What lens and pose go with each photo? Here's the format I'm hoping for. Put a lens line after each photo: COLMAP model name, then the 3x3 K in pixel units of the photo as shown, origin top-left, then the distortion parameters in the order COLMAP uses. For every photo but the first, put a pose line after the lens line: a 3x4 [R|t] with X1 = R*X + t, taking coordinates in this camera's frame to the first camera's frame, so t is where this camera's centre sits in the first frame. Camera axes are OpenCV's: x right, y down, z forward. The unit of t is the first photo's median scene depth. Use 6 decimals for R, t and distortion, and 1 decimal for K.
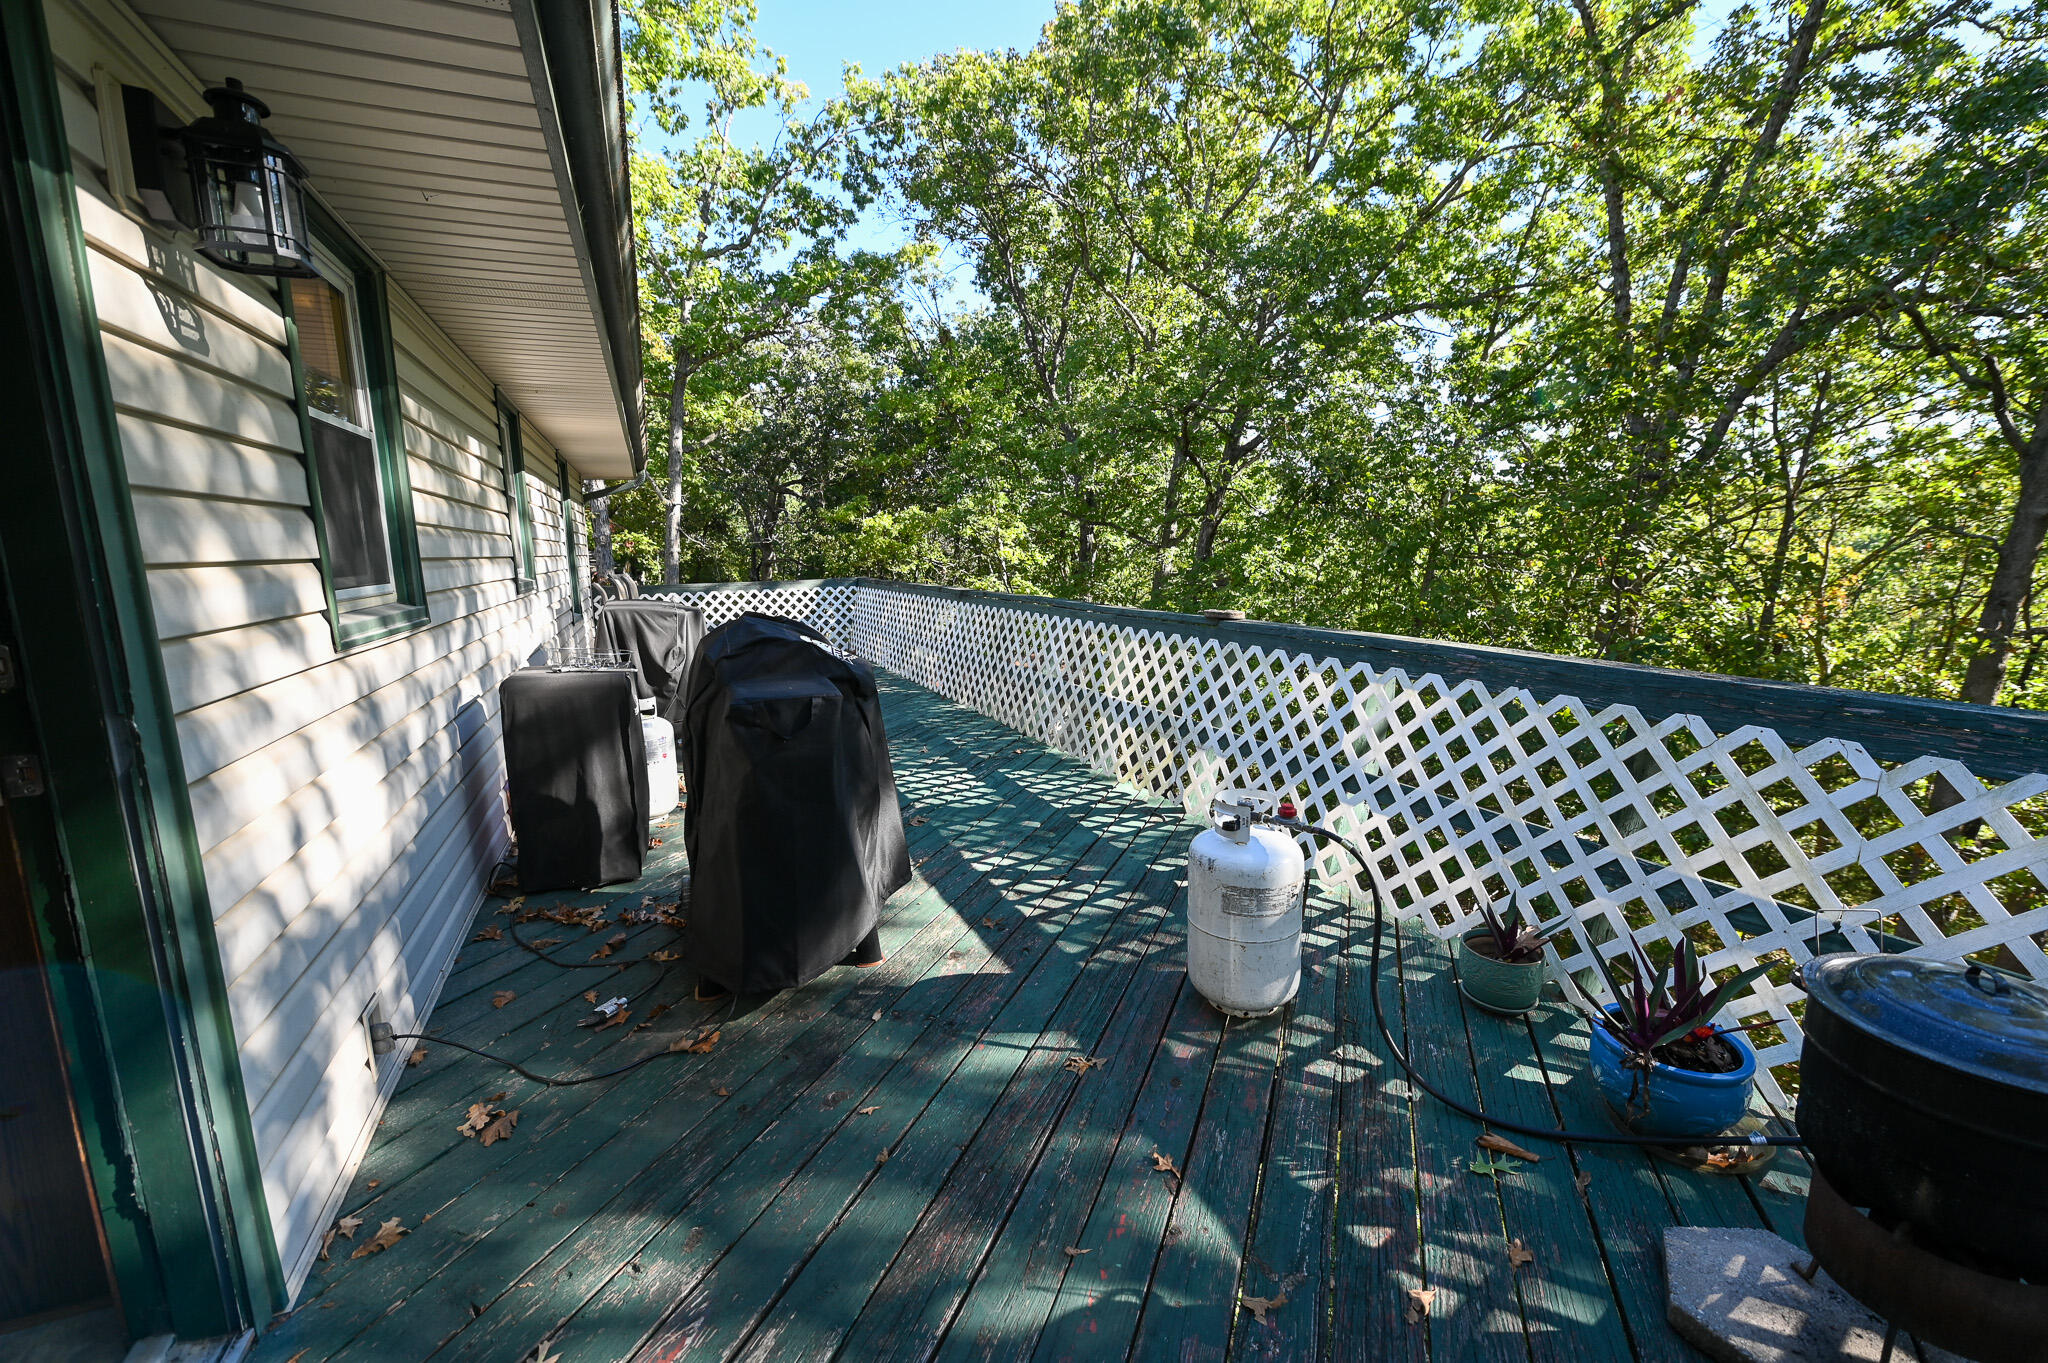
lens RADIAL K [[815.8, 0, 1035.0], [0, 815.8, 677.9], [0, 0, 1]] dist [-0.006636, -0.000594]
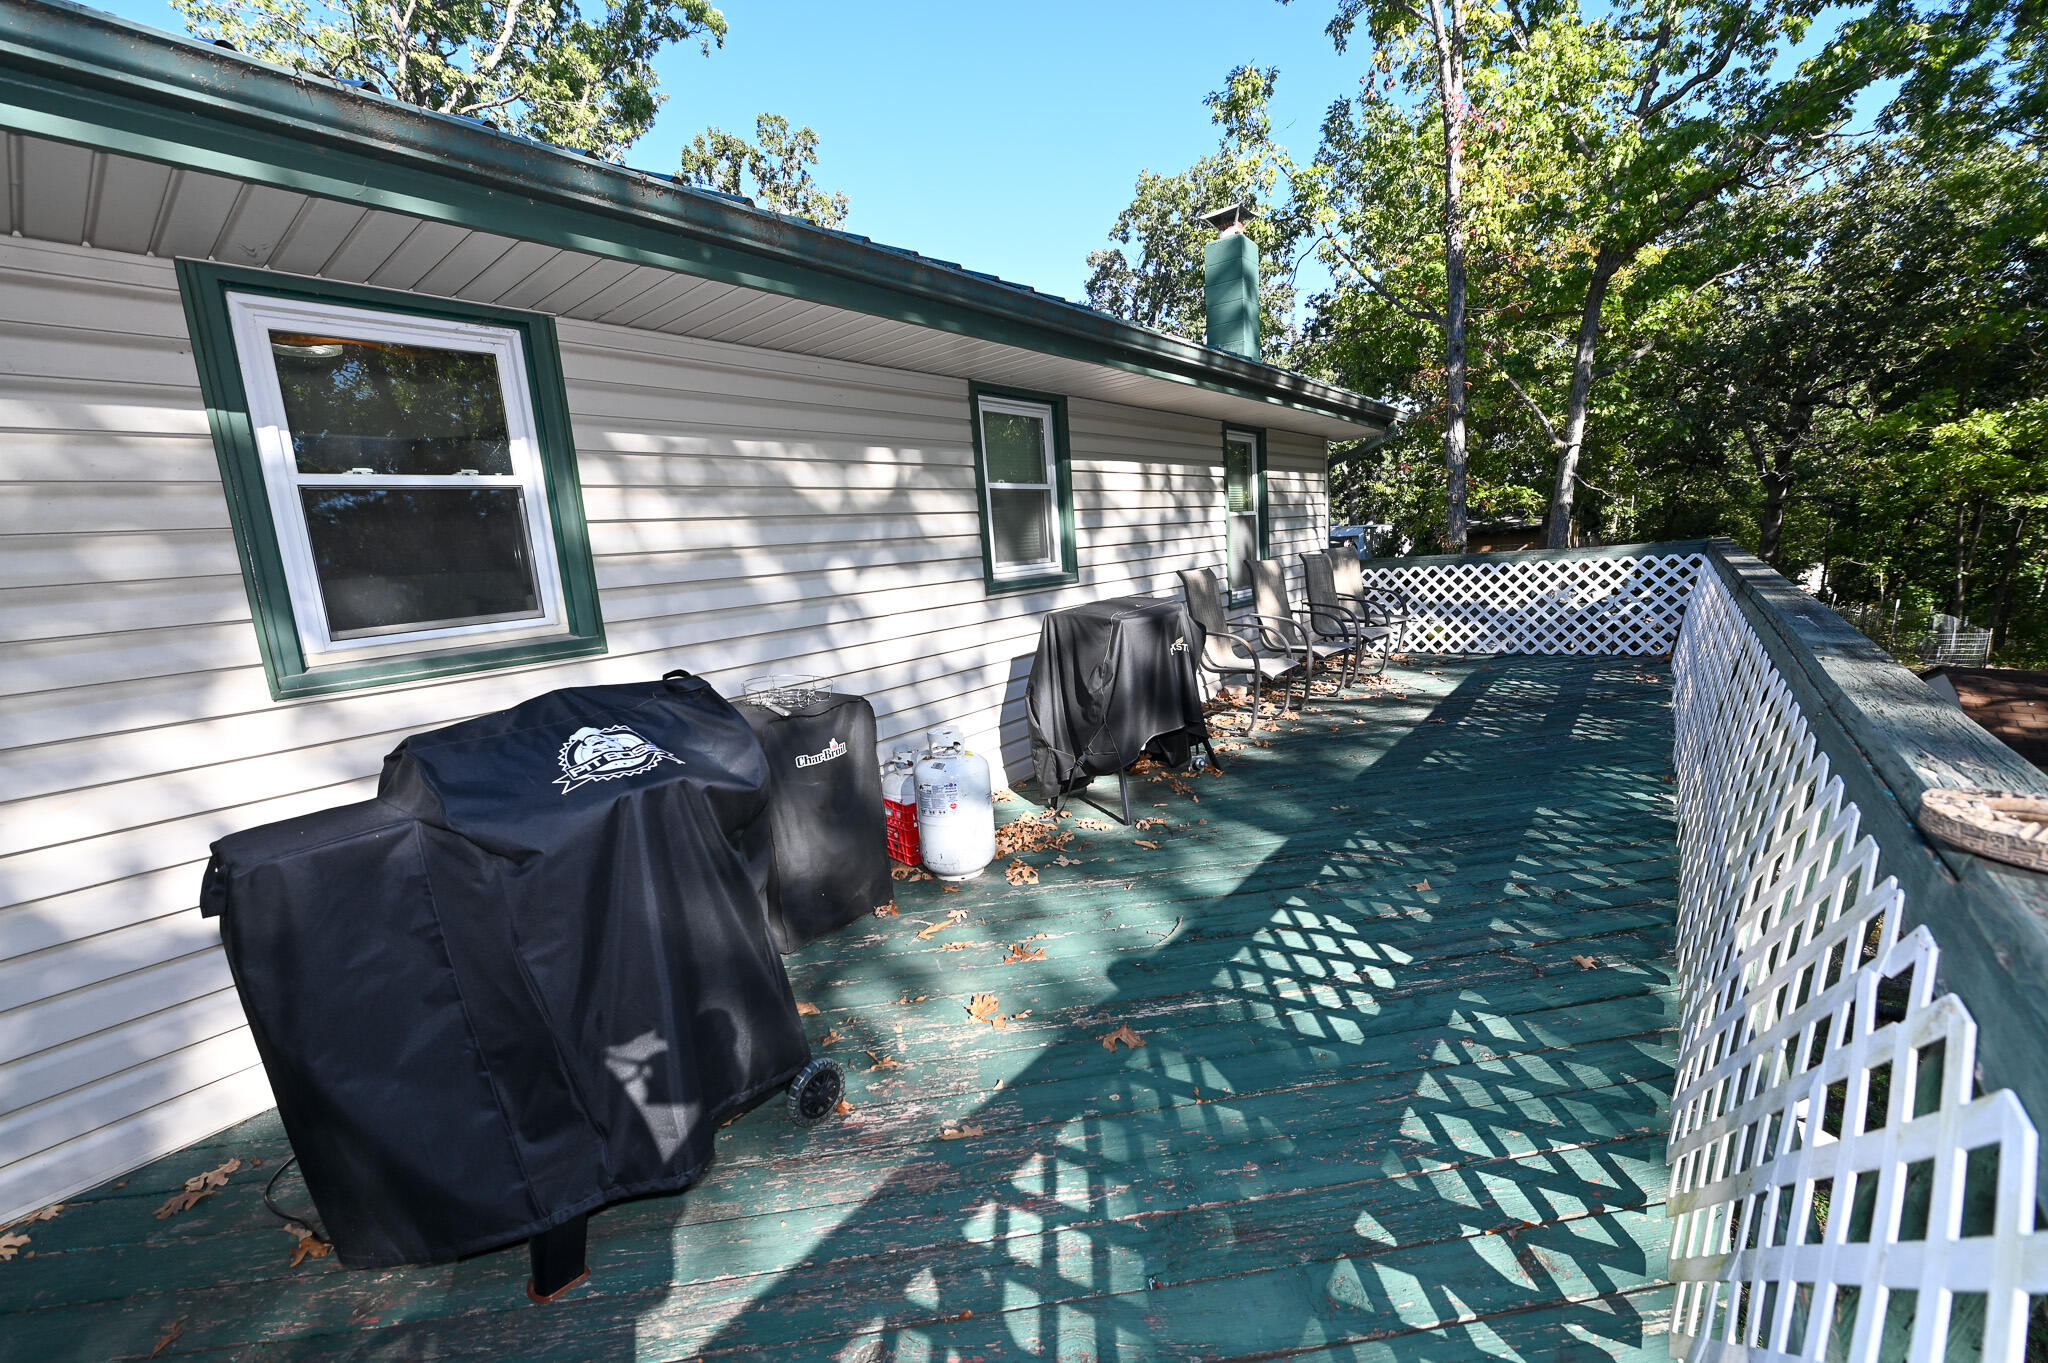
lens RADIAL K [[815.8, 0, 1028.4], [0, 815.8, 674.8], [0, 0, 1]] dist [-0.006636, -0.000594]
pose [[0.459306, 0.116867, -0.880557, 0.235392], [-0.068768, 0.993011, 0.095922, -0.098477], [0.885612, 0.016496, 0.464132, 0.558998]]
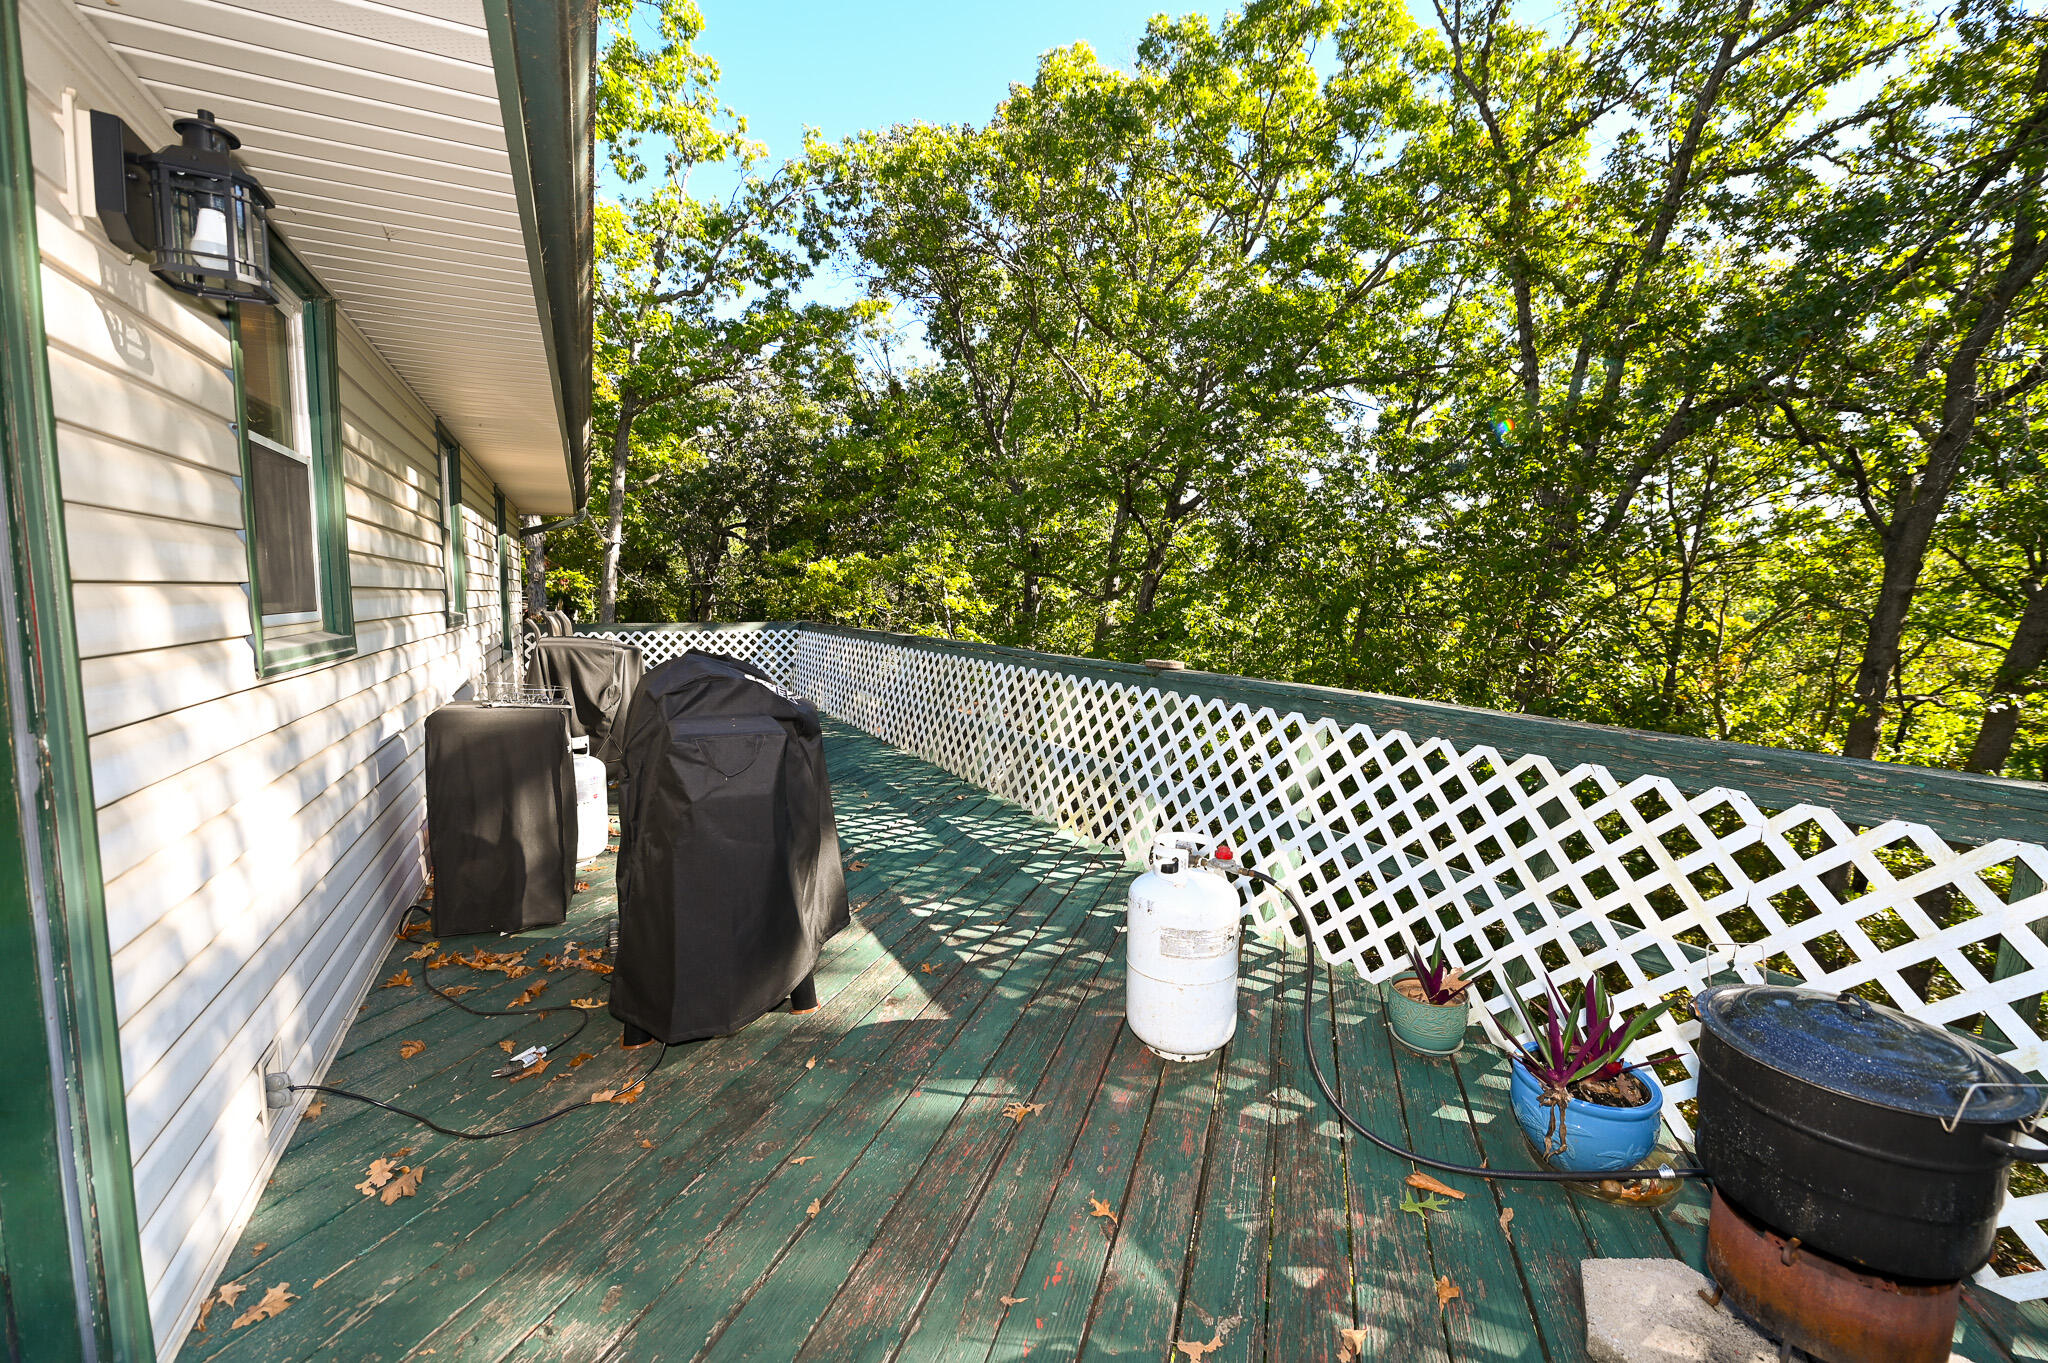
lens RADIAL K [[815.8, 0, 1032.2], [0, 815.8, 671.4], [0, 0, 1]] dist [-0.006636, -0.000594]
pose [[0.997556, 0.021215, 0.066574, -0.002051], [-0.016594, 0.997465, -0.069203, 0.004263], [-0.067874, 0.067930, 0.995379, -0.009901]]
